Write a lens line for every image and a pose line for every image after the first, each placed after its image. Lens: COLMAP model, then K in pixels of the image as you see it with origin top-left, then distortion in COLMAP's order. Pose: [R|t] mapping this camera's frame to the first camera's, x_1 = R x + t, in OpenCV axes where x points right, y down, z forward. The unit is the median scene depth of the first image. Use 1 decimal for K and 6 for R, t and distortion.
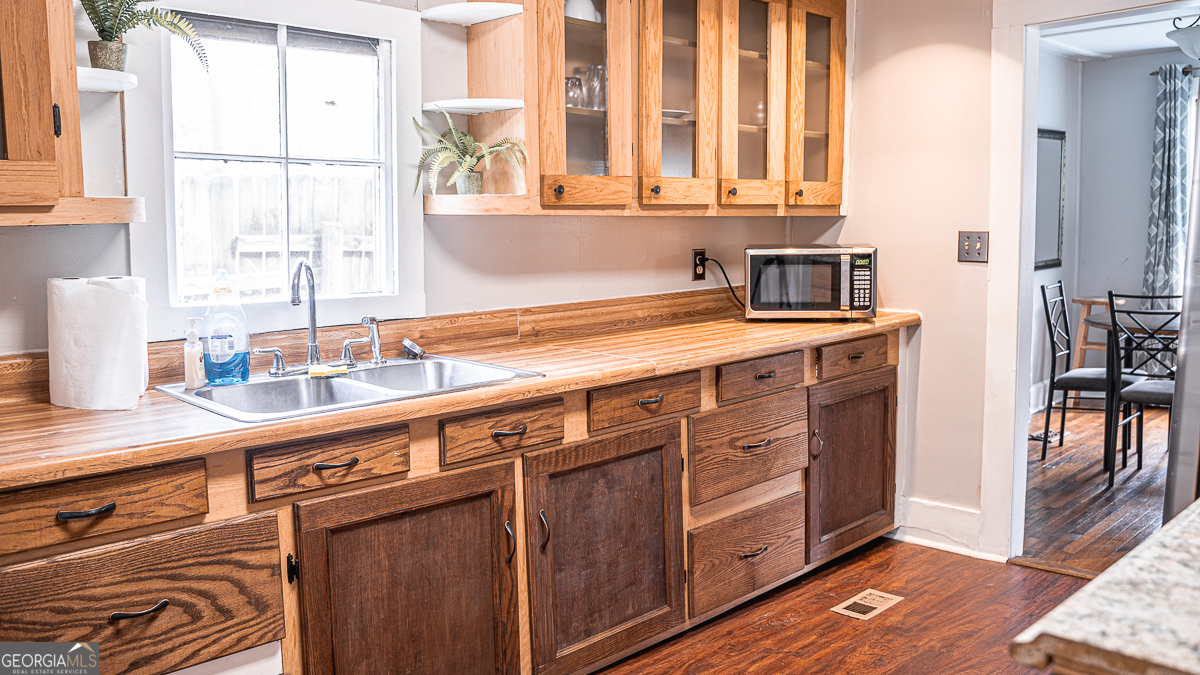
lens RADIAL K [[1006.1, 0, 600.0], [0, 1006.1, 337.5], [0, 0, 1]] dist [-0.119310, 0.111296]
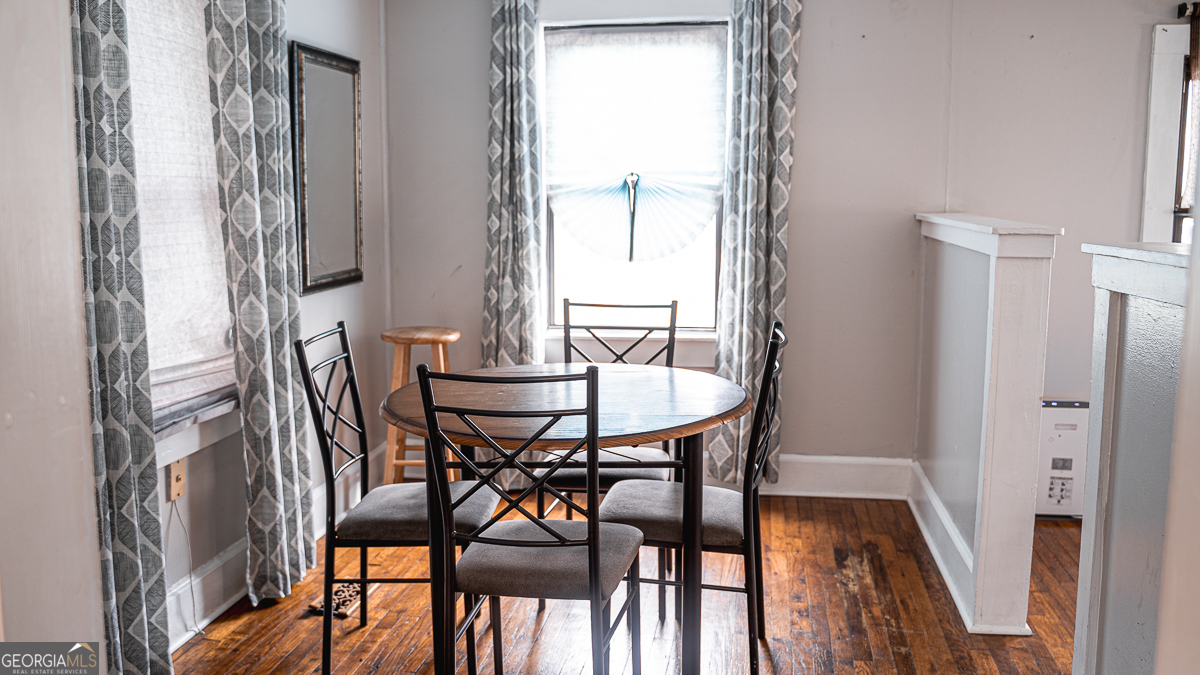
lens RADIAL K [[1006.1, 0, 600.0], [0, 1006.1, 337.5], [0, 0, 1]] dist [-0.119310, 0.111296]
pose [[0.811737, -0.053521, 0.581566, 0.235119], [0.046425, 0.998554, 0.027098, -0.049452], [-0.582175, 0.005003, 0.813048, 0.425581]]
